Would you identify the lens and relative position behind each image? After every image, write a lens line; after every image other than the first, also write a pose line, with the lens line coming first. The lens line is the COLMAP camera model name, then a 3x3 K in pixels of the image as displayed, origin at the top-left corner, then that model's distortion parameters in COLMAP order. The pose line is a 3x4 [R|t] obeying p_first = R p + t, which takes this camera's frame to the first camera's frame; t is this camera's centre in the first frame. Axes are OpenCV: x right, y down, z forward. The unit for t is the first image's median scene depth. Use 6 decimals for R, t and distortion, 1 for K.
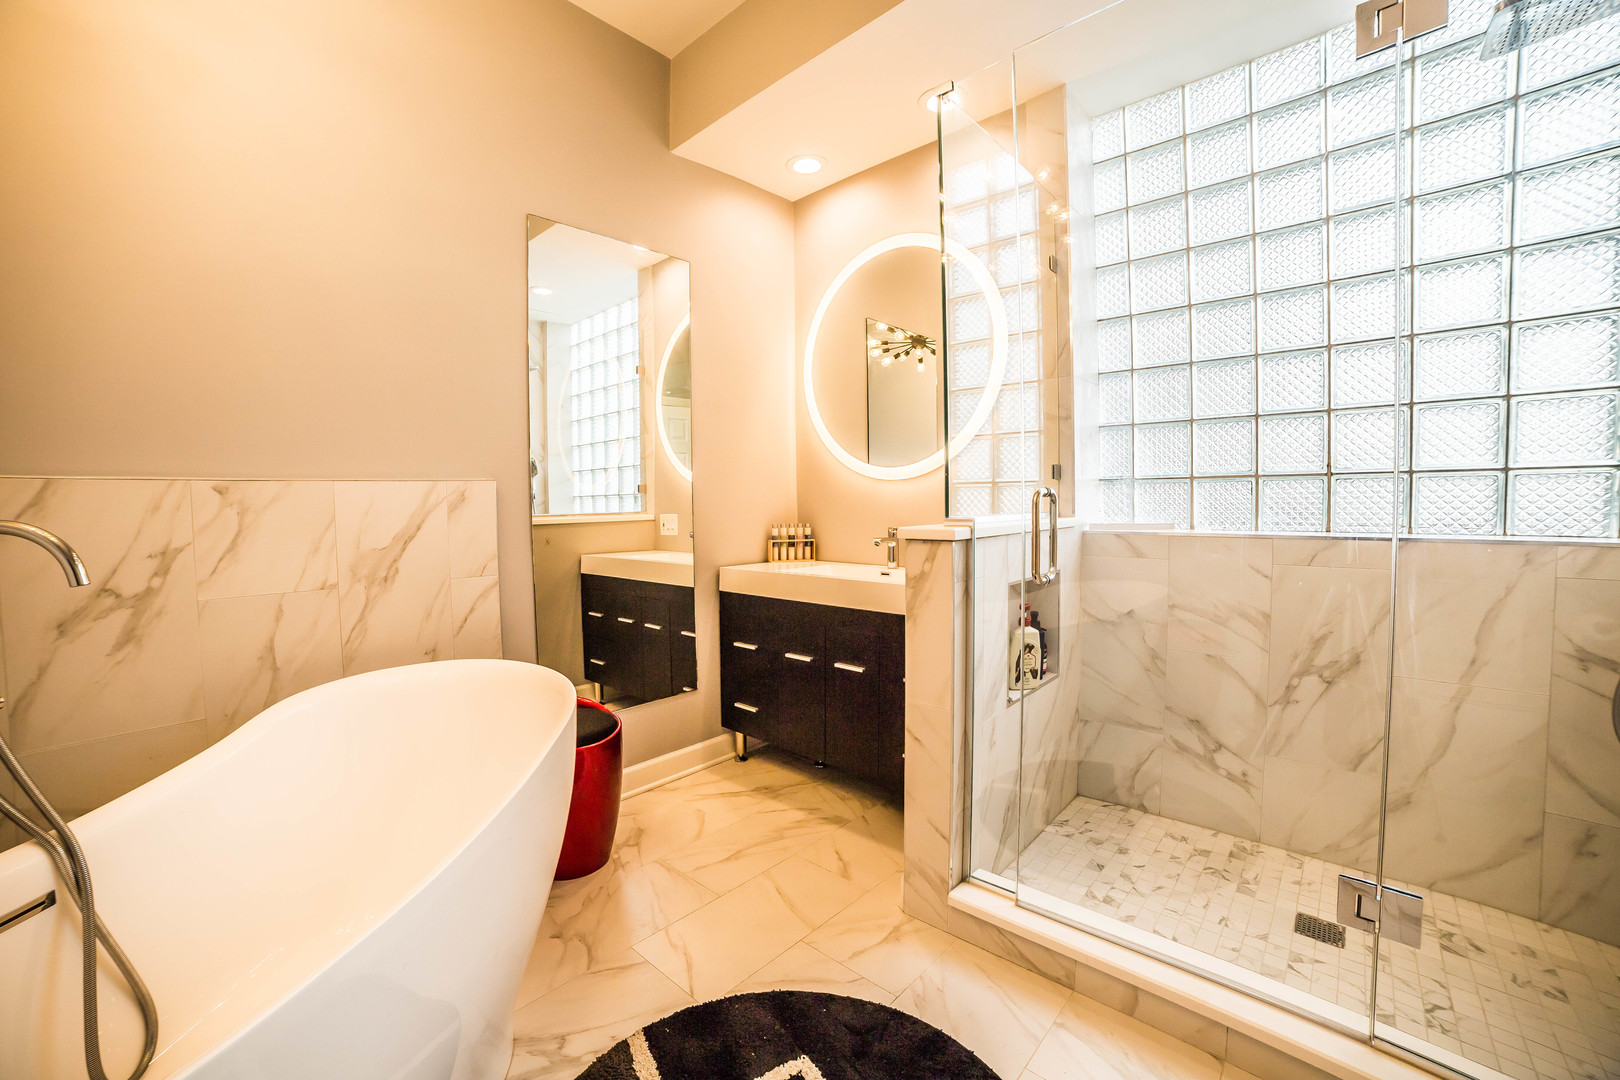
lens RADIAL K [[651.6, 0, 809.6], [0, 651.6, 530.3], [0, 0, 1]] dist [-0.103637, 0.032592]
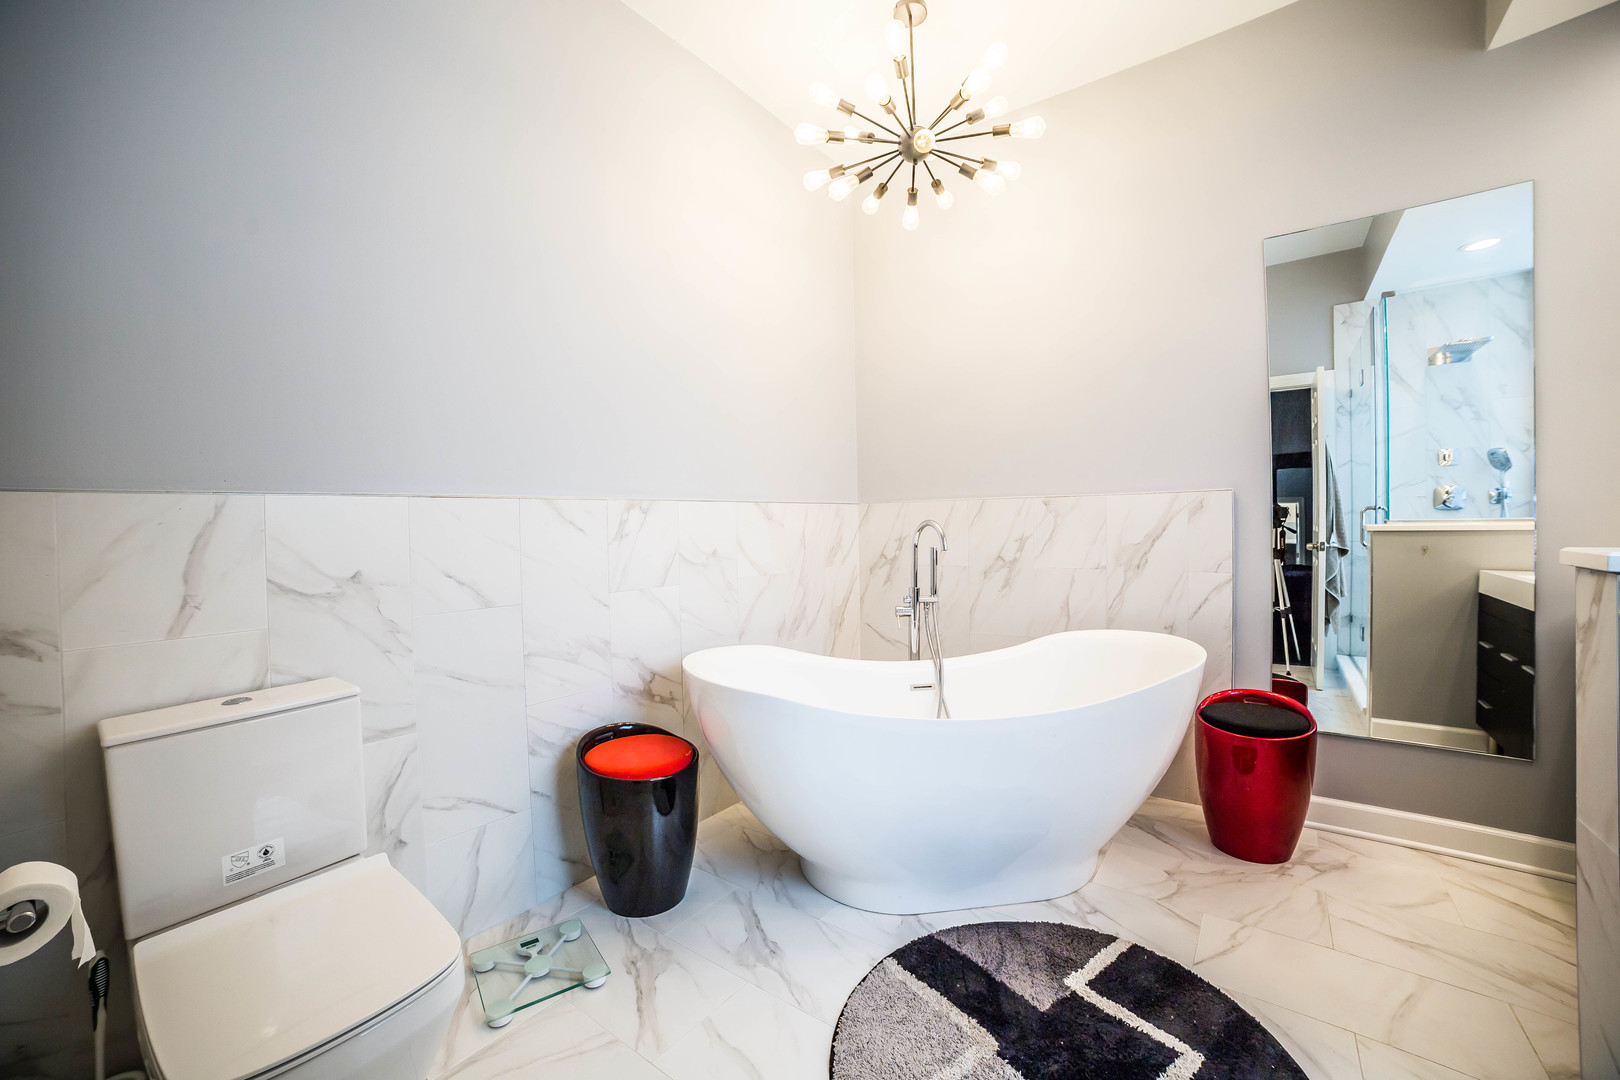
lens RADIAL K [[651.6, 0, 809.6], [0, 651.6, 530.3], [0, 0, 1]] dist [-0.103637, 0.032592]
pose [[0.090573, 0.028393, -0.995485, 0.634546], [-0.026851, 0.999300, 0.026058, -0.016761], [0.995528, 0.024369, 0.091272, 0.168459]]
